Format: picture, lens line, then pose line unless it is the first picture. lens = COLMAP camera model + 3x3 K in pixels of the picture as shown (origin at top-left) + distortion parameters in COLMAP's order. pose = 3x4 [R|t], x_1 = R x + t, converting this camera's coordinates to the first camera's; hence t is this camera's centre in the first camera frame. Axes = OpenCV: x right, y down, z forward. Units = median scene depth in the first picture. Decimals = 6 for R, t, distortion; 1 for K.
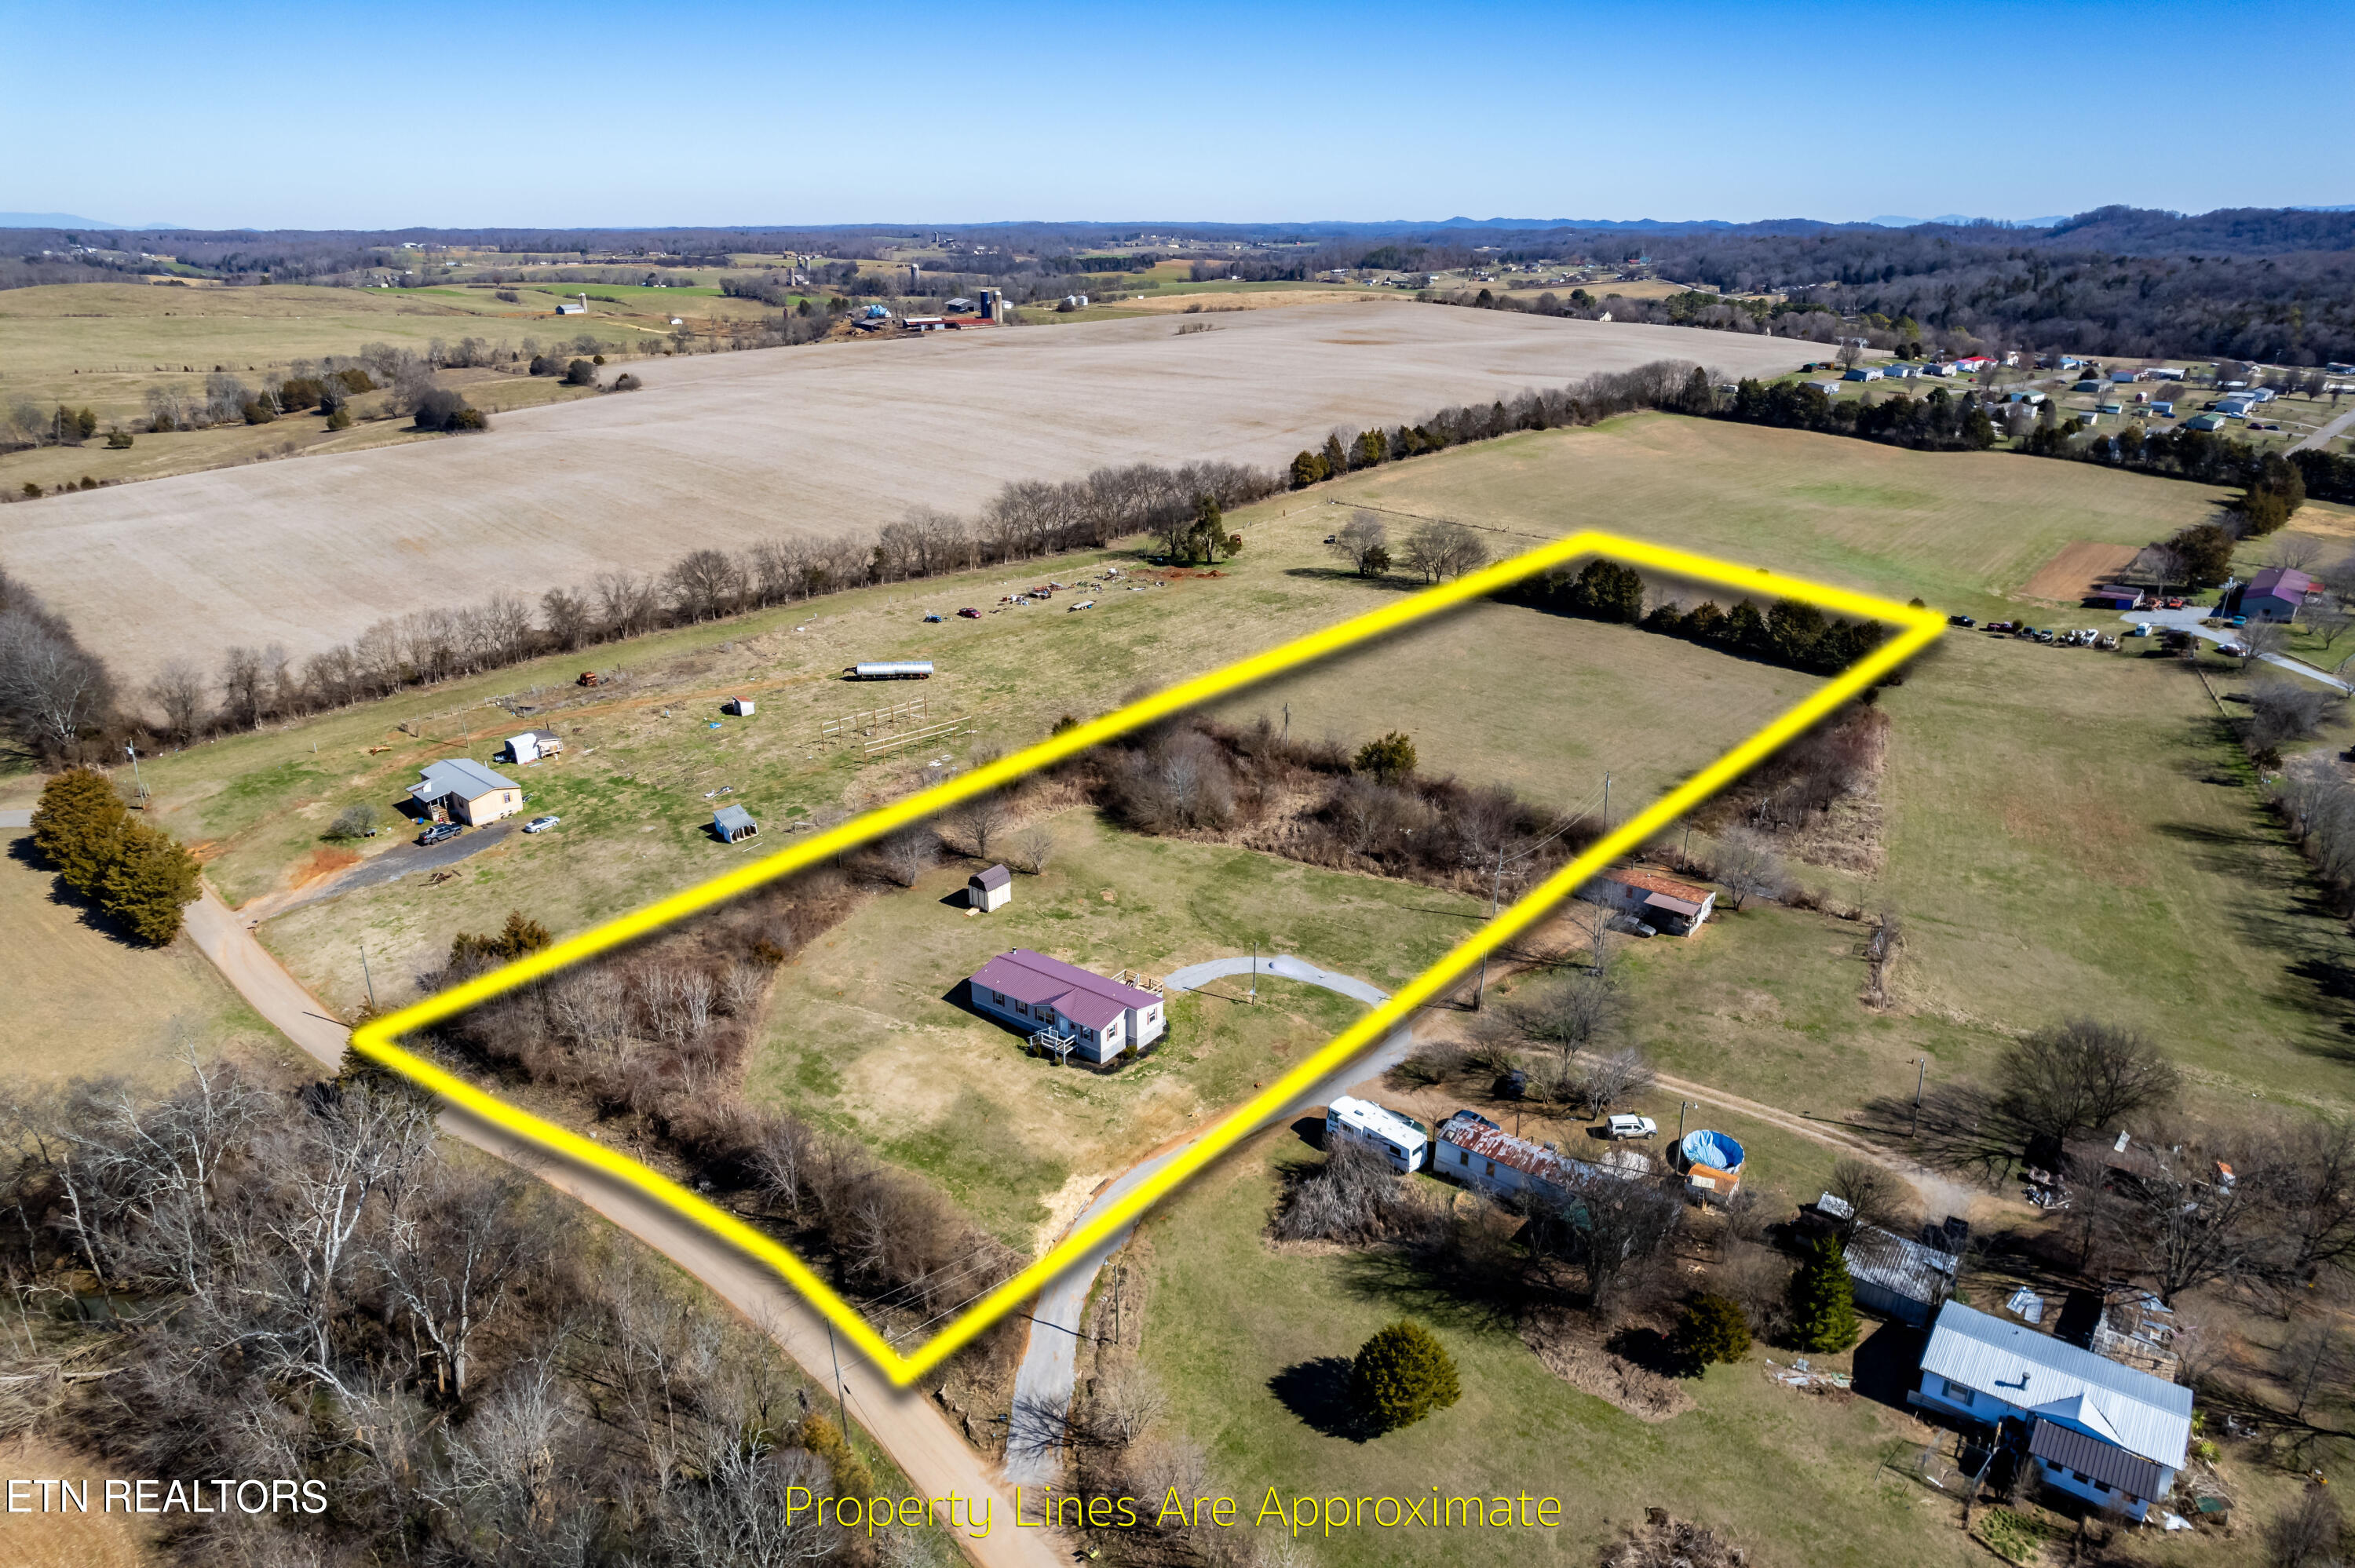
lens RADIAL K [[1506.6, 0, 1178.7], [0, 1506.6, 796.0], [0, 0, 1]] dist [-0.079280, 0.071682]
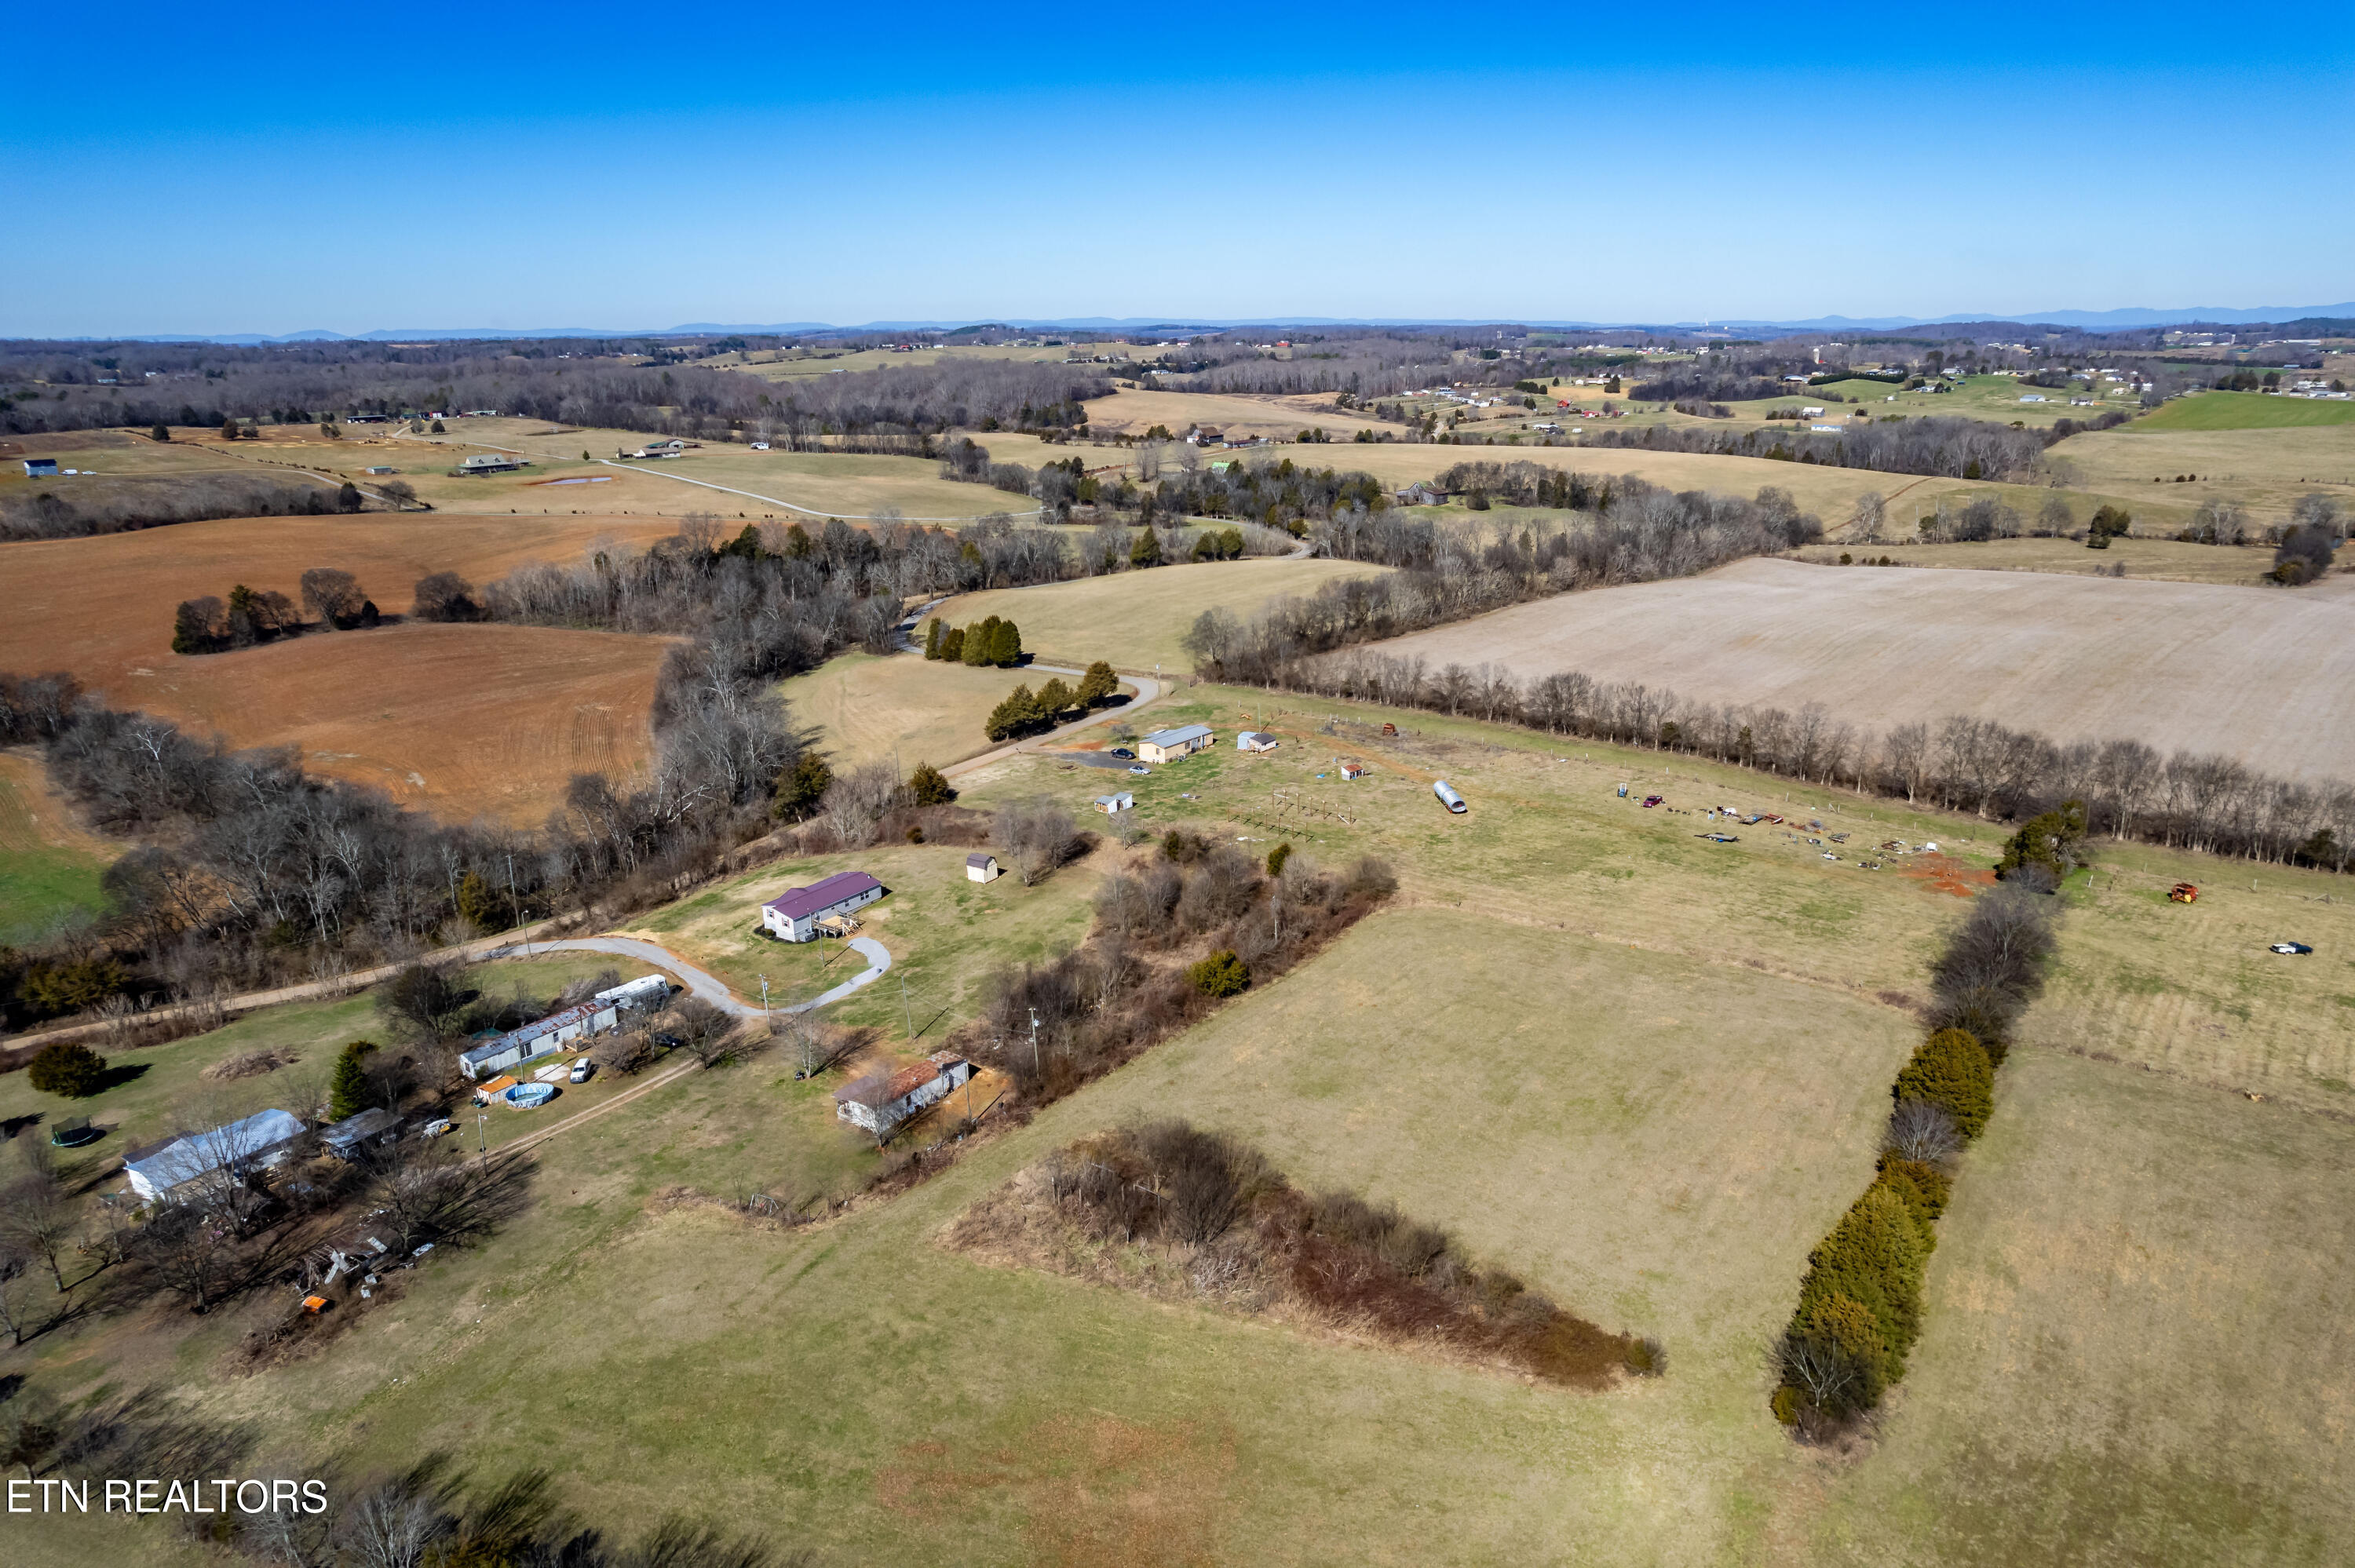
lens RADIAL K [[1506.6, 0, 1178.7], [0, 1506.6, 796.0], [0, 0, 1]] dist [-0.079280, 0.071682]
pose [[0.044460, 0.301635, -0.952386, 1.037087], [-0.351325, 0.897154, 0.267741, -0.380231], [0.935197, 0.322694, 0.145860, 0.814292]]
